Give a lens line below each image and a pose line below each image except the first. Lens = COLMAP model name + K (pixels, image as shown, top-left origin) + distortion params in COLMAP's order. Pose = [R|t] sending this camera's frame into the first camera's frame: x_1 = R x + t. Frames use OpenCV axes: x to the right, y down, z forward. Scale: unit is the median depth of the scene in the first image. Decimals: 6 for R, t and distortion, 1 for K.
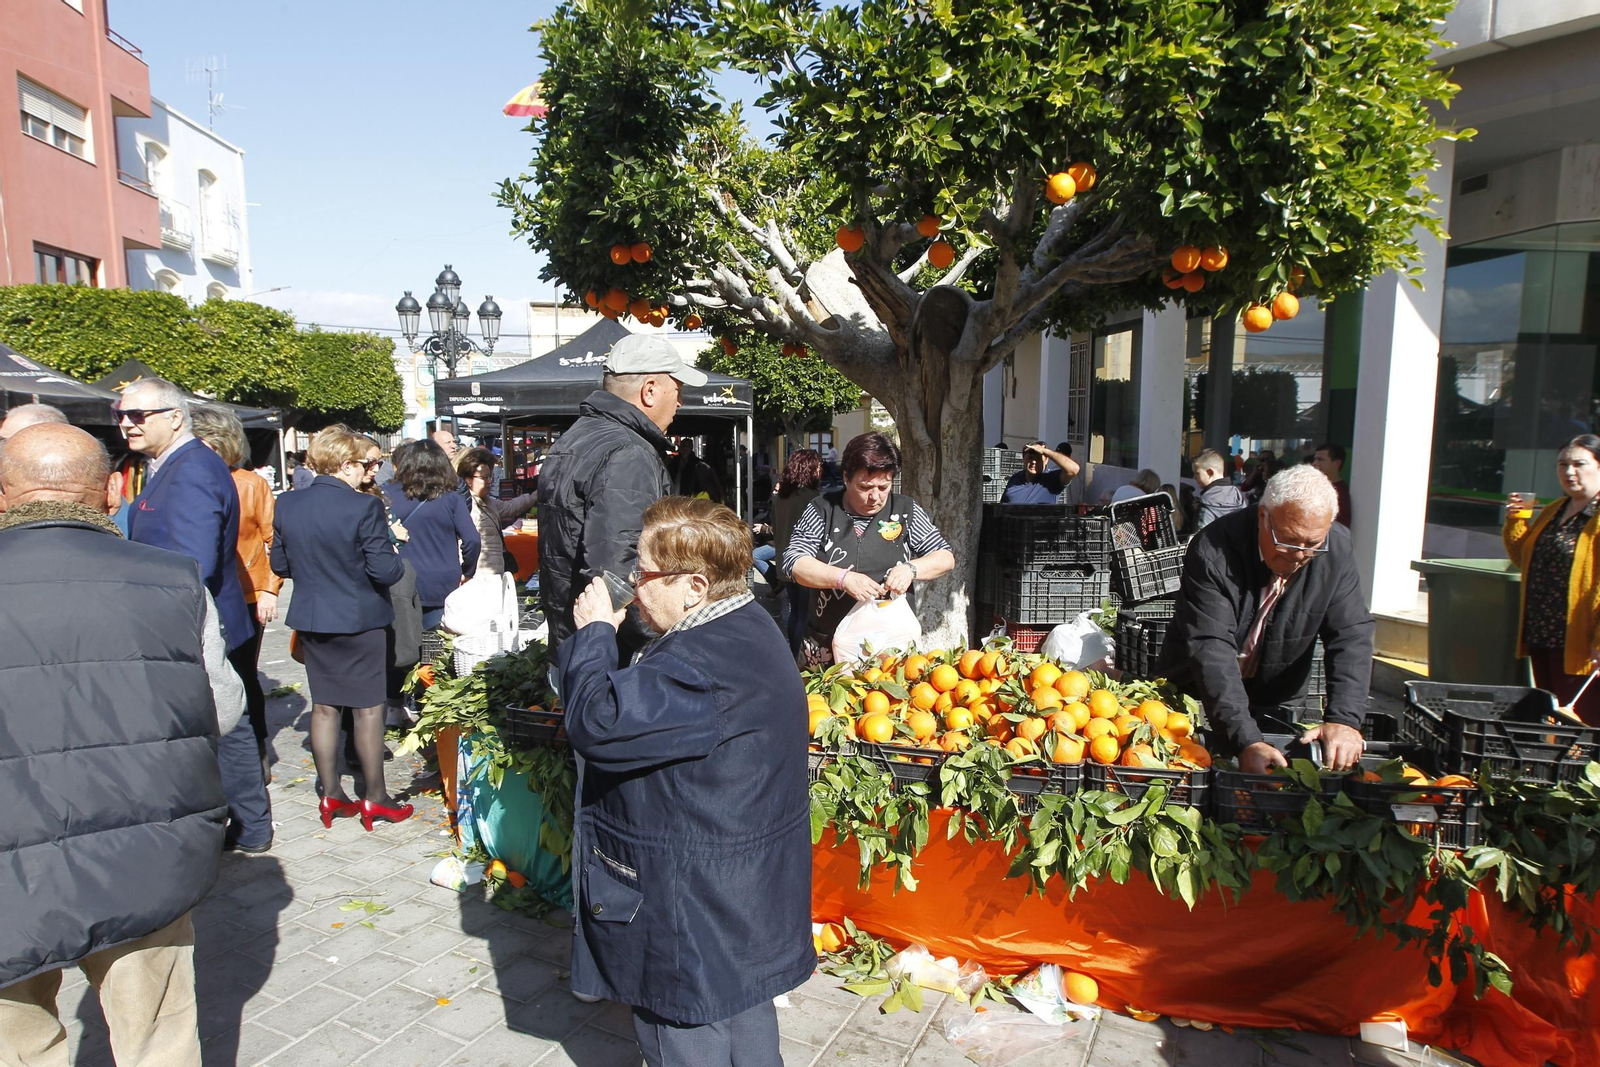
lens RADIAL K [[969.1, 0, 800.0], [0, 969.1, 533.5], [0, 0, 1]] dist [-0.034580, 0.030927]
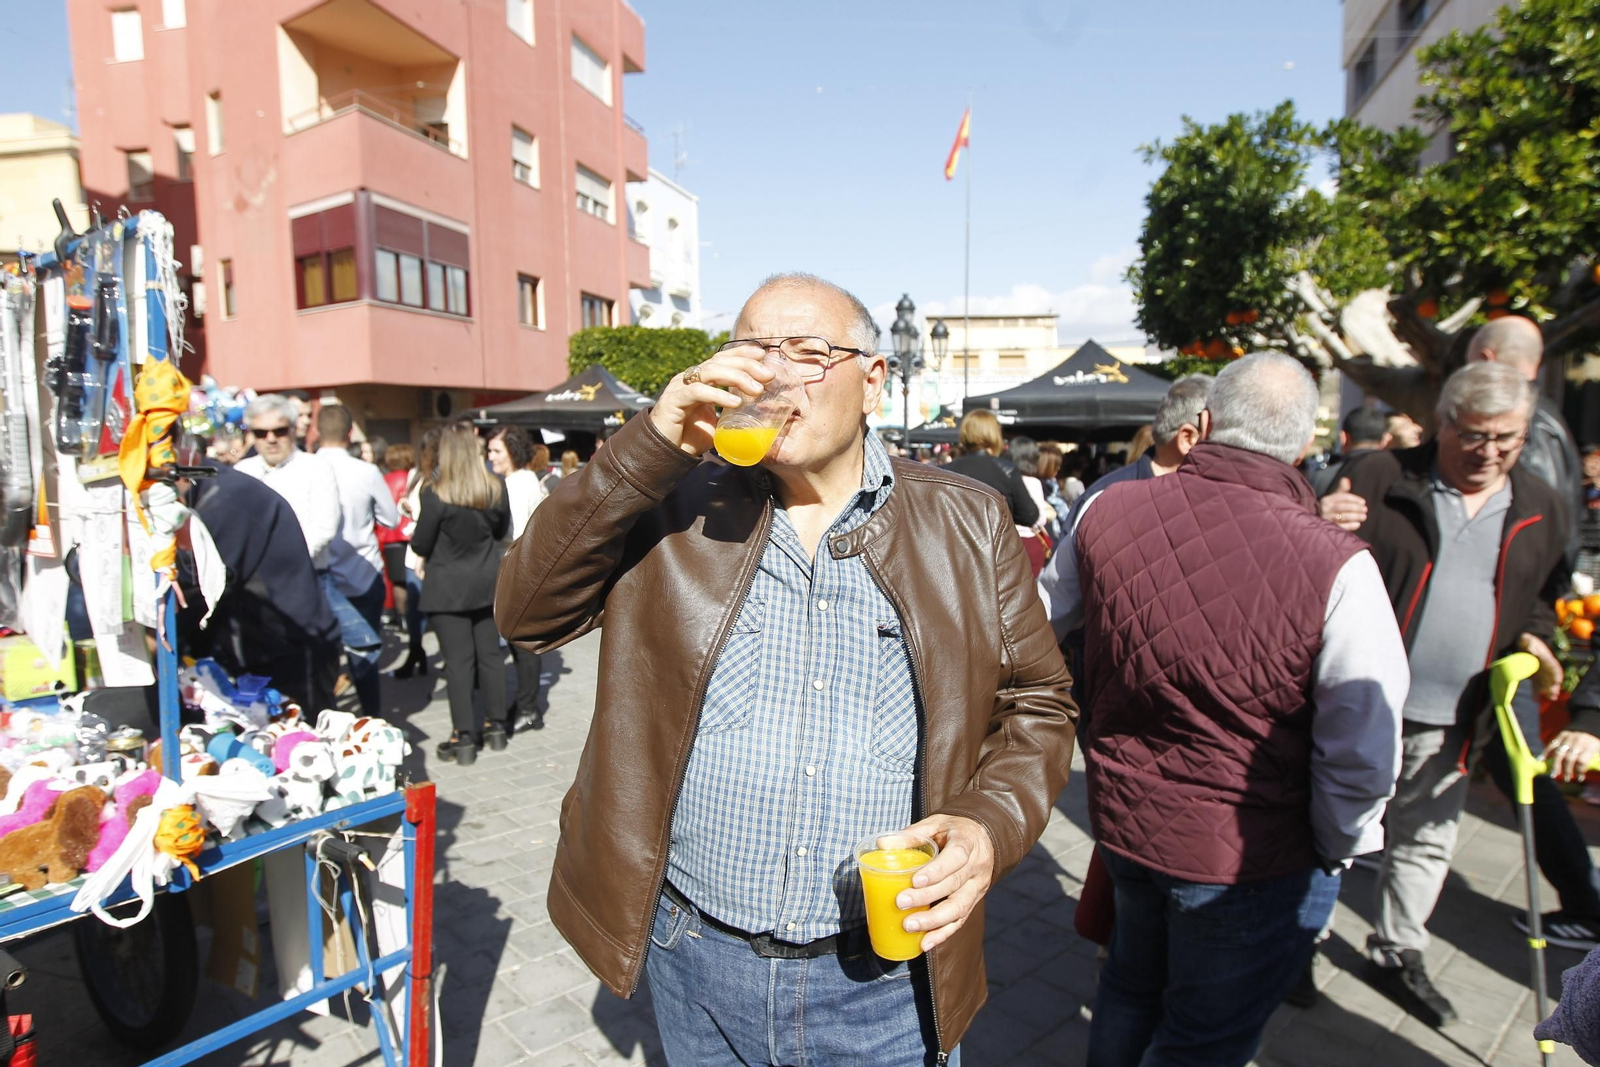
lens RADIAL K [[1004.4, 0, 800.0], [0, 1004.4, 533.5], [0, 0, 1]] dist [-0.058753, 0.044501]
pose [[0.938238, 0.030687, -0.344626, -0.075725], [-0.034952, 0.999370, -0.006169, 0.020378], [0.344219, 0.017833, 0.938720, -0.177950]]
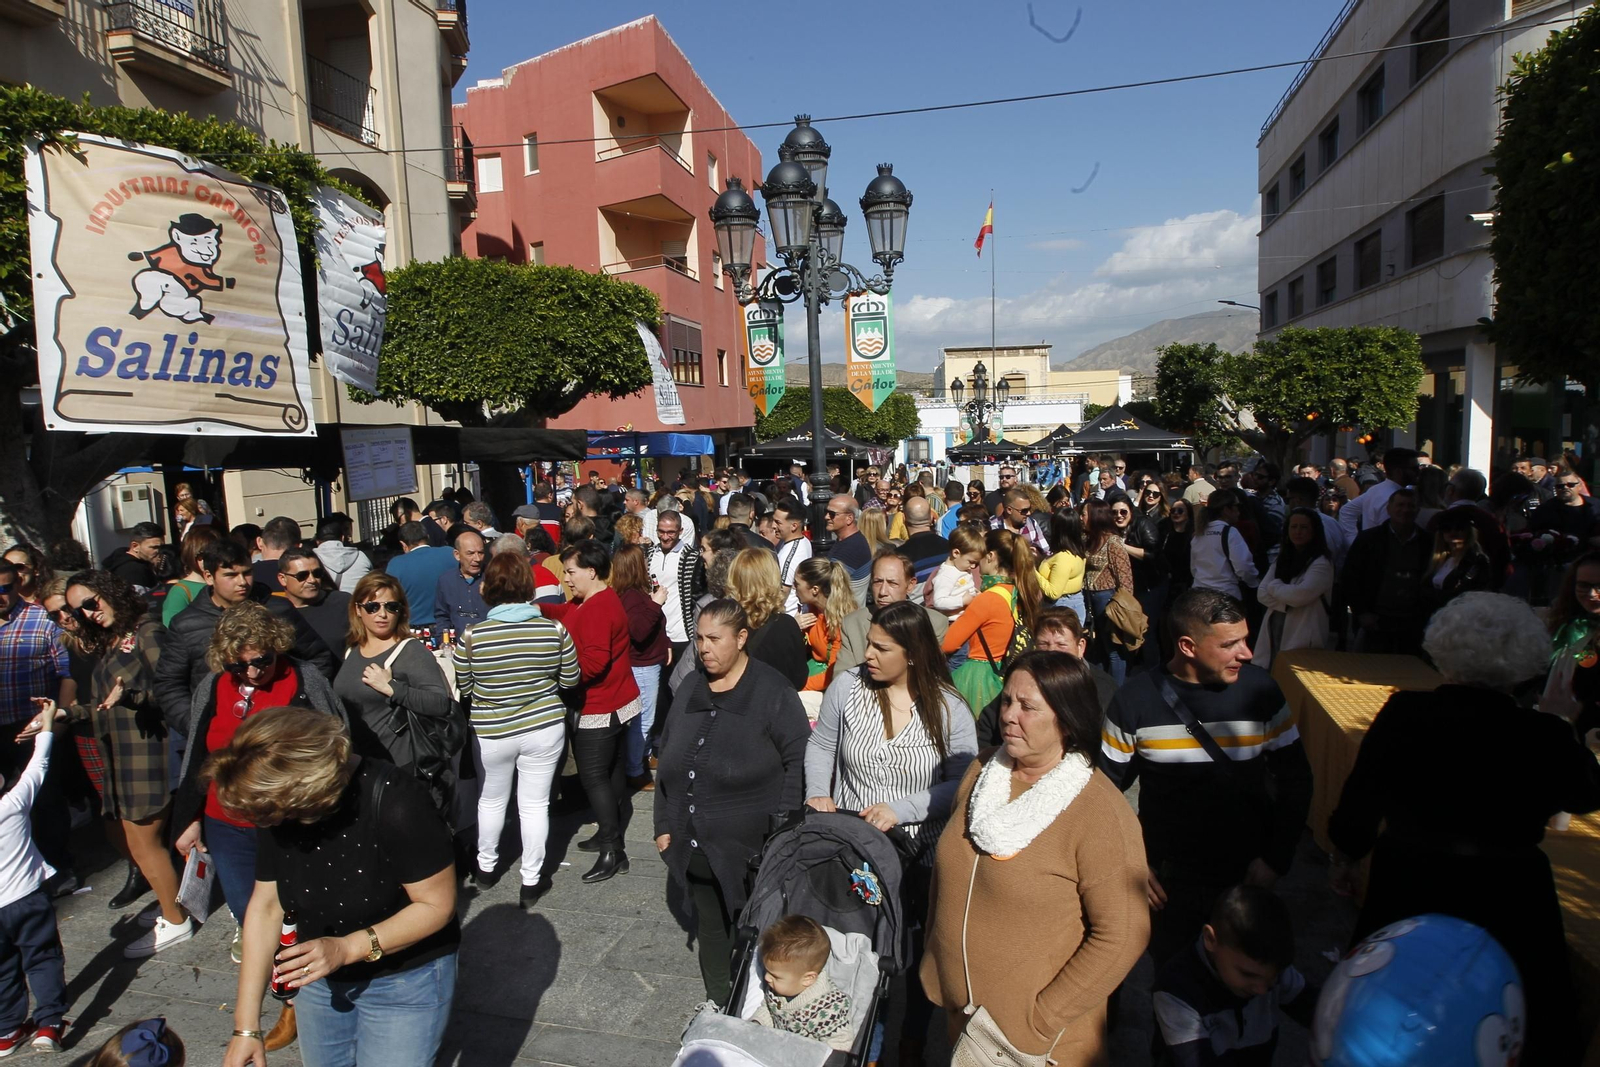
lens RADIAL K [[969.1, 0, 800.0], [0, 969.1, 533.5], [0, 0, 1]] dist [-0.034580, 0.030927]
pose [[0.947487, 0.004004, -0.319768, -0.127545], [-0.005443, 0.999979, -0.003605, 0.053623], [0.319747, 0.005156, 0.947489, -0.916235]]
